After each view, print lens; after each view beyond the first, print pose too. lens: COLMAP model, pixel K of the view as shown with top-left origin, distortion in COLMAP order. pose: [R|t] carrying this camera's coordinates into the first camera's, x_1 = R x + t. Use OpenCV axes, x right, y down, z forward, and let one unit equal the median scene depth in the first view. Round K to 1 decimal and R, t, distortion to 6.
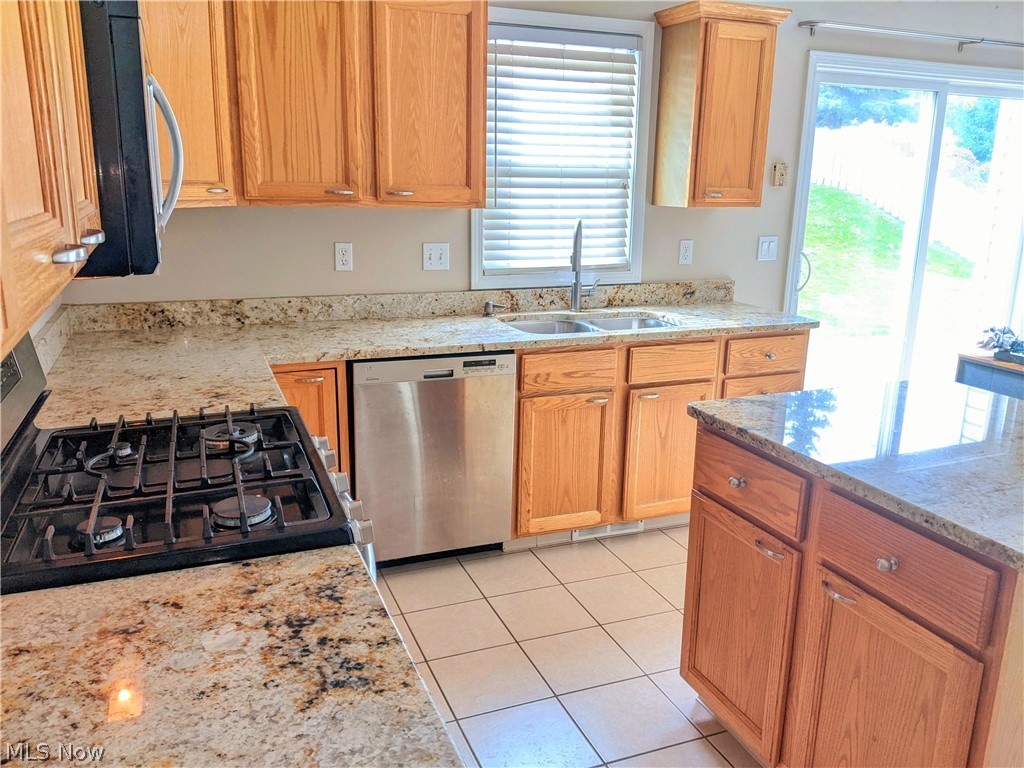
lens RADIAL K [[805.6, 0, 511.5], [0, 805.6, 387.5], [0, 0, 1]] dist [0.058783, -0.120640]
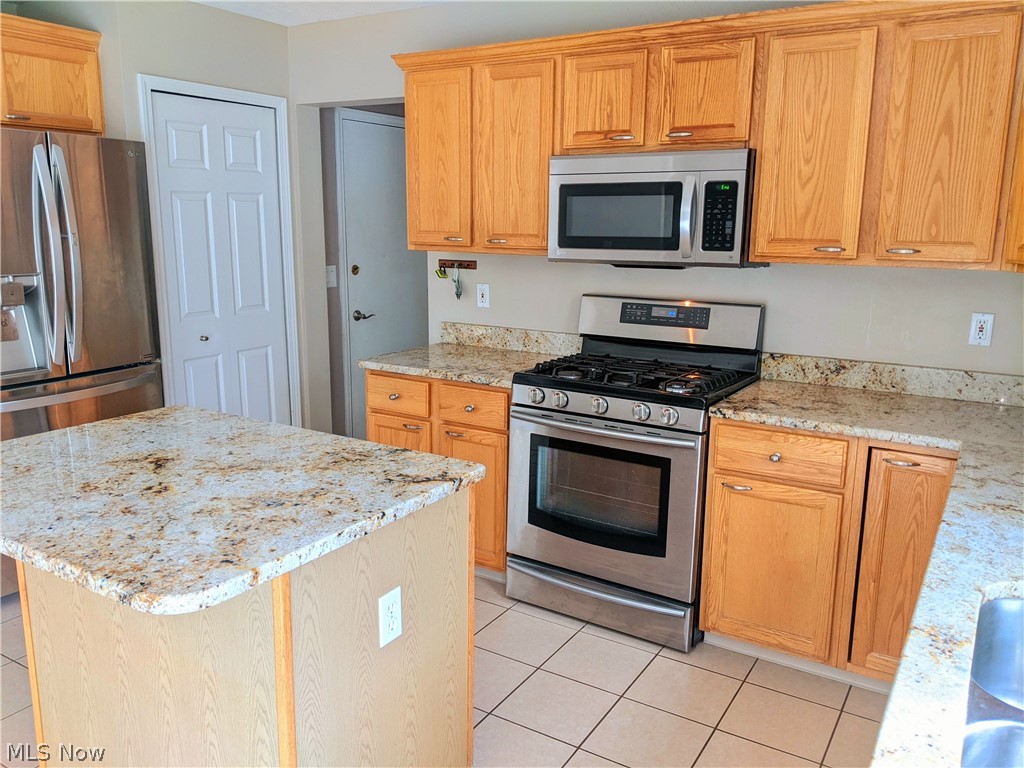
lens RADIAL K [[805.6, 0, 515.4], [0, 805.6, 384.9], [0, 0, 1]] dist [0.058783, -0.120640]
pose [[-0.814195, 0.085010, -0.574334, 0.467495], [-0.170976, 0.910250, 0.377112, -0.274518], [0.554846, 0.405239, -0.726586, 1.082949]]
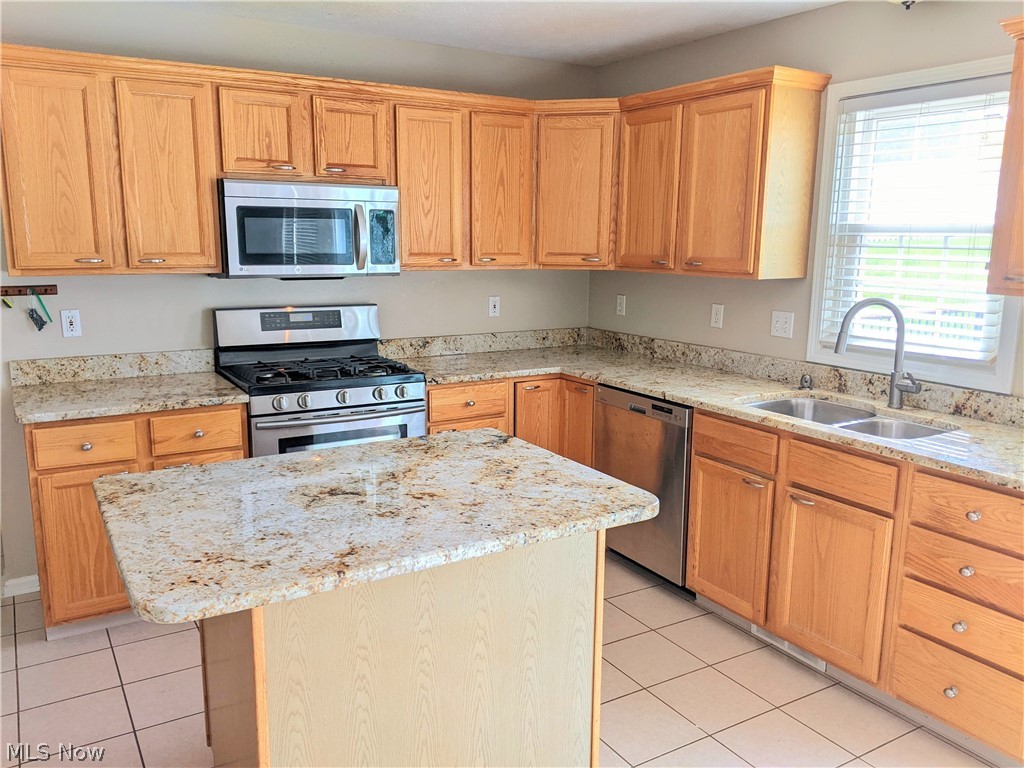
lens RADIAL K [[805.6, 0, 516.0], [0, 805.6, 388.8], [0, 0, 1]] dist [0.058783, -0.120640]
pose [[0.147898, 0.165384, -0.975077, 0.935970], [-0.249854, 0.960186, 0.124961, -0.133775], [0.956922, 0.225146, 0.183332, 0.523208]]
